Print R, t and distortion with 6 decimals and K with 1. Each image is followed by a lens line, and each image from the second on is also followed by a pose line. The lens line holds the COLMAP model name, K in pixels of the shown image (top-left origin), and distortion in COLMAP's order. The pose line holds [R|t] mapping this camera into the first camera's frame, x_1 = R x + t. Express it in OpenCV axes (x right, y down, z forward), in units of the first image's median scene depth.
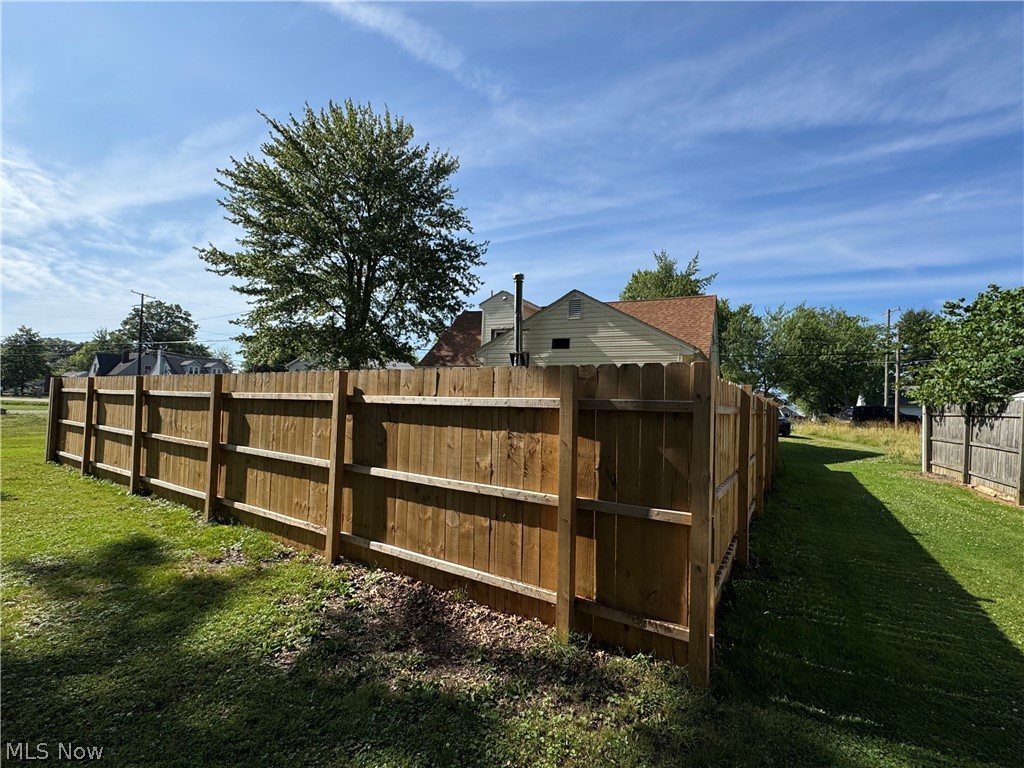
lens RADIAL K [[475.5, 0, 514.7], [0, 475.5, 389.6], [0, 0, 1]] dist [0.002302, -0.000495]
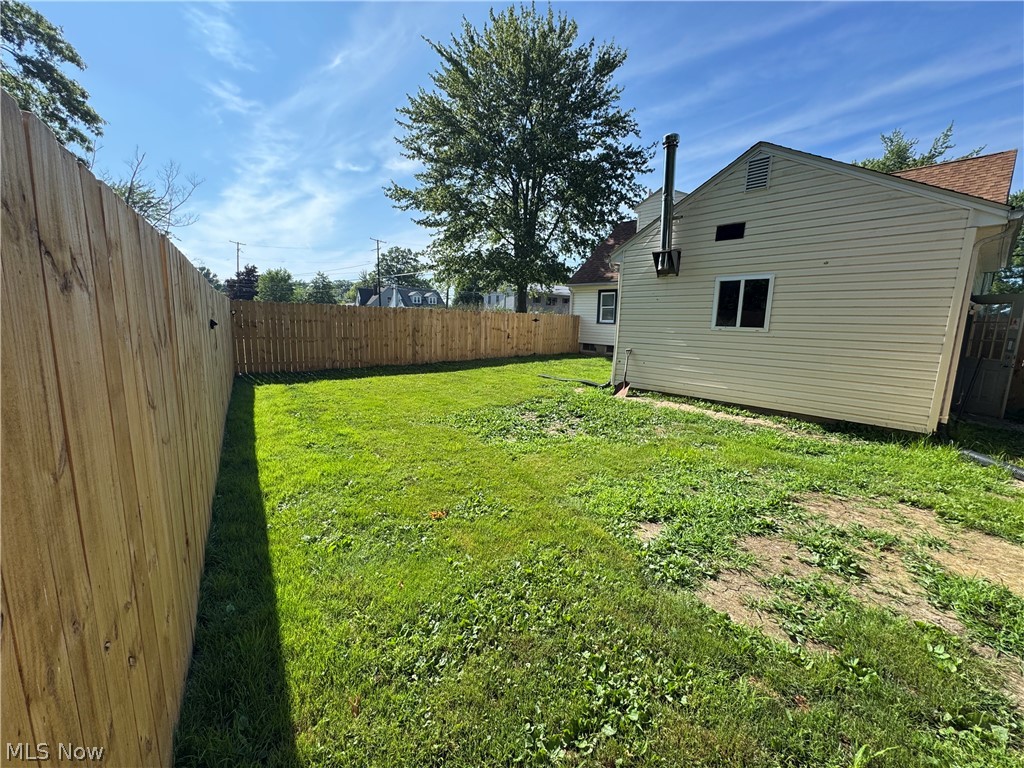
lens RADIAL K [[409.4, 0, 514.8], [0, 409.4, 387.0], [0, 0, 1]] dist [-0.003015, 0.000229]
pose [[0.921883, 0.053731, -0.383724, 0.019278], [0.015564, 0.984404, 0.175235, 0.006409], [0.387155, -0.167519, 0.906669, 0.118853]]
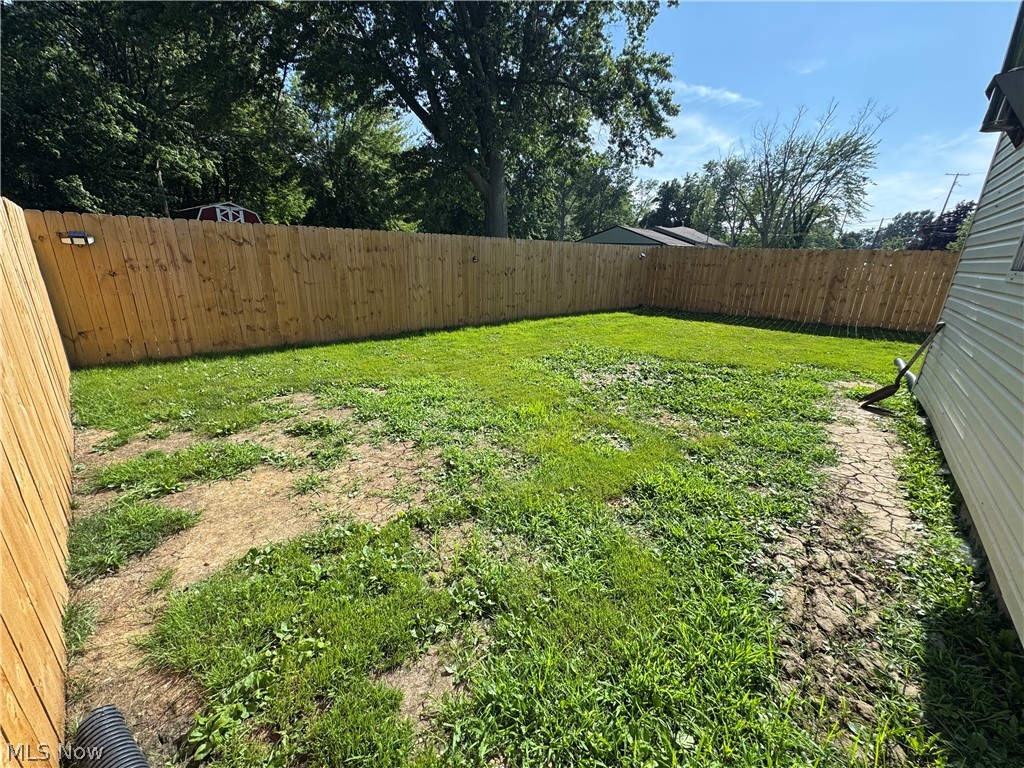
lens RADIAL K [[409.4, 0, 511.1], [0, 409.4, 386.3], [0, 0, 1]] dist [-0.003015, 0.000229]
pose [[-0.239031, 0.266706, -0.933666, 1.093457], [-0.000181, 0.961527, 0.274711, 0.068029], [0.971012, 0.065833, -0.229786, 1.682487]]
